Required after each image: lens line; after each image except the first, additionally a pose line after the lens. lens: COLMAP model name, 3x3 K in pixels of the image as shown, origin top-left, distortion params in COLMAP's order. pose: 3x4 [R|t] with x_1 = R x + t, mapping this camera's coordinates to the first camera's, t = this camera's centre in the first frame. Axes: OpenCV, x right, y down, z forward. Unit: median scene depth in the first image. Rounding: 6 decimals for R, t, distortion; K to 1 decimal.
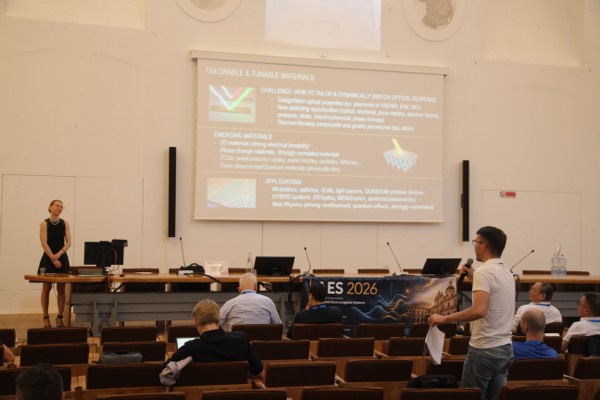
lens RADIAL K [[770.5, 0, 300.0], [0, 770.5, 200.0], [0, 0, 1]] dist [0.147233, 0.003946]
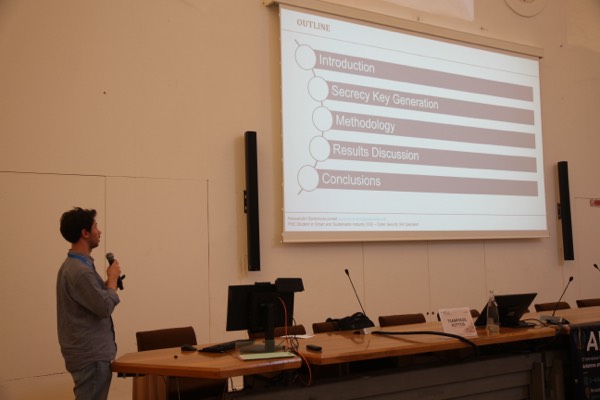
lens RADIAL K [[664.1, 0, 300.0], [0, 664.1, 200.0], [0, 0, 1]] dist [0.018448, 0.020988]
pose [[0.954334, -0.012785, 0.298466, -0.348854], [0.026942, 0.998696, -0.043367, 0.016946], [-0.297523, 0.049427, 0.953434, 0.545105]]
